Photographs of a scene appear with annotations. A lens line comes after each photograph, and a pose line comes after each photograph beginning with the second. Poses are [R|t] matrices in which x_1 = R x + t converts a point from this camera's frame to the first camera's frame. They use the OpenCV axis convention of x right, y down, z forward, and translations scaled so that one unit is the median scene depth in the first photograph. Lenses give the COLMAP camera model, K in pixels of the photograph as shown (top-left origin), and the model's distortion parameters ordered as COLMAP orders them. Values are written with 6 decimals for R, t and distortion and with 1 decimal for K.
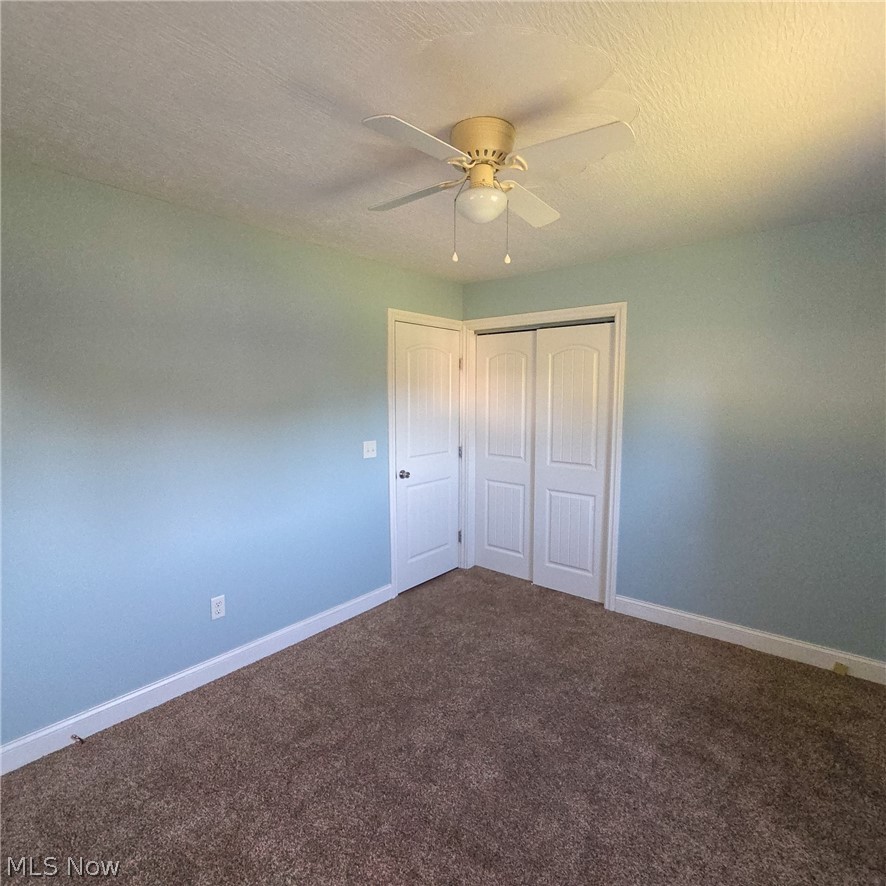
lens RADIAL K [[491.3, 0, 439.9], [0, 491.3, 445.1], [0, 0, 1]] dist [0.001007, 0.001371]
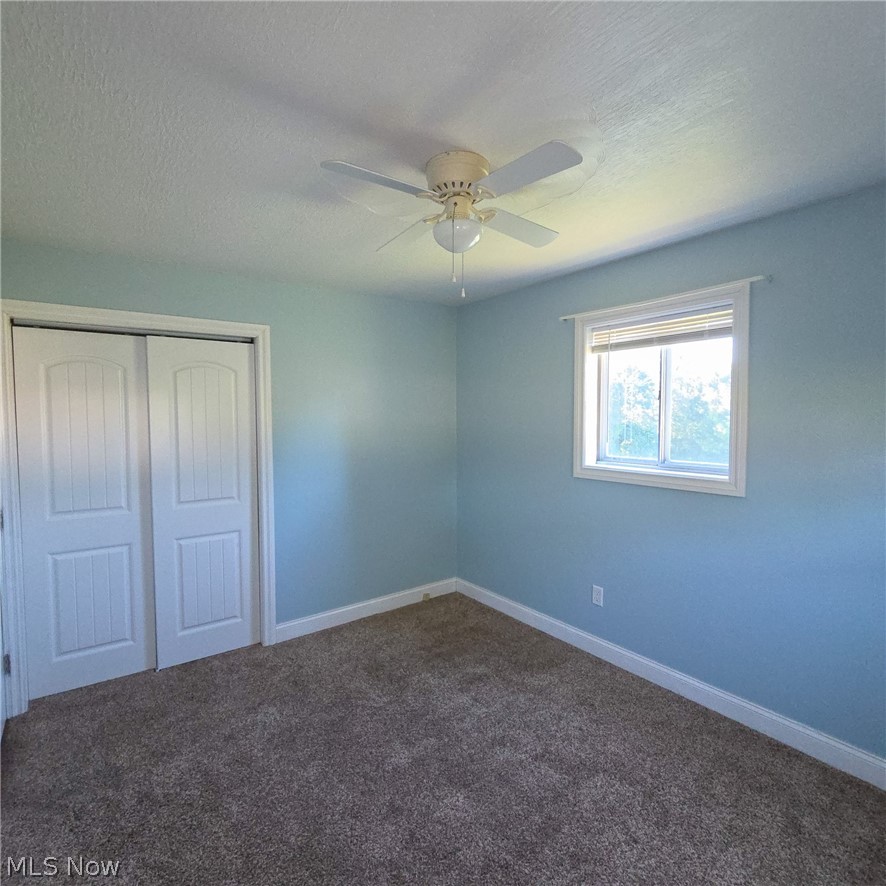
lens RADIAL K [[491.3, 0, 439.6], [0, 491.3, 439.5], [0, 0, 1]] dist [0.001007, 0.001371]
pose [[0.248893, -0.050302, 0.967224, -0.480329], [0.111321, 0.993518, 0.023023, -0.044623], [-0.962112, 0.101942, 0.252879, 0.413797]]
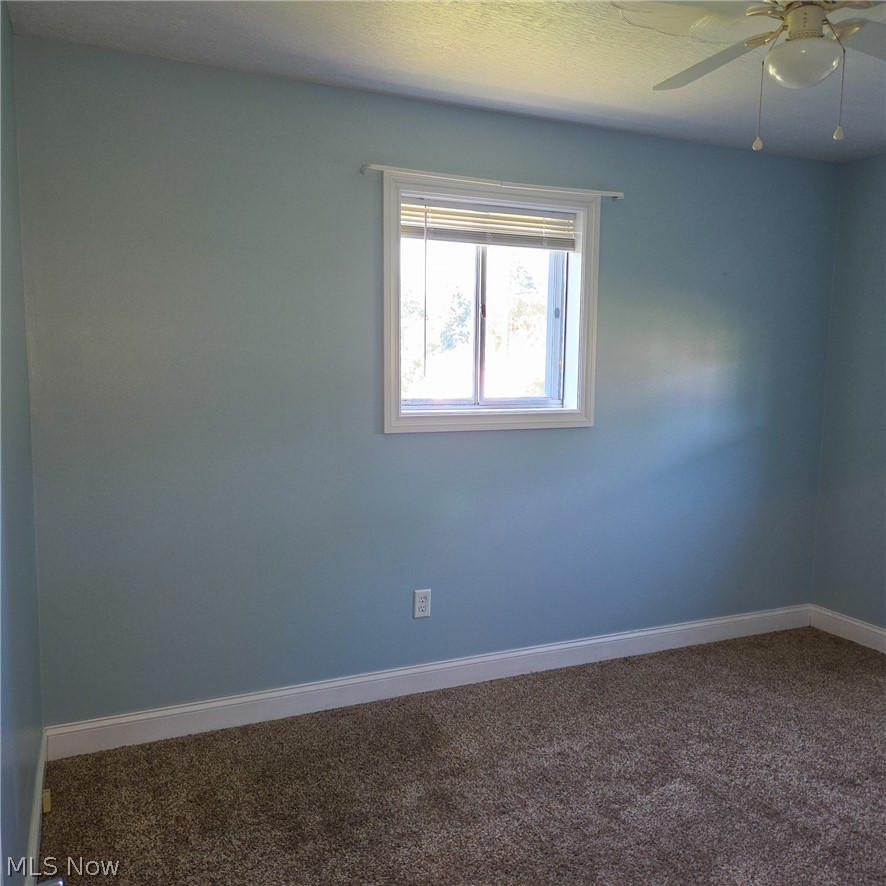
lens RADIAL K [[788.0, 0, 441.2], [0, 788.0, 442.8], [0, 0, 1]] dist [0.046824, -0.047828]
pose [[-0.897415, -0.057251, 0.437456, 0.011107], [0.035511, 0.978954, 0.200967, -0.097777], [-0.439755, 0.195885, -0.876496, 1.198956]]
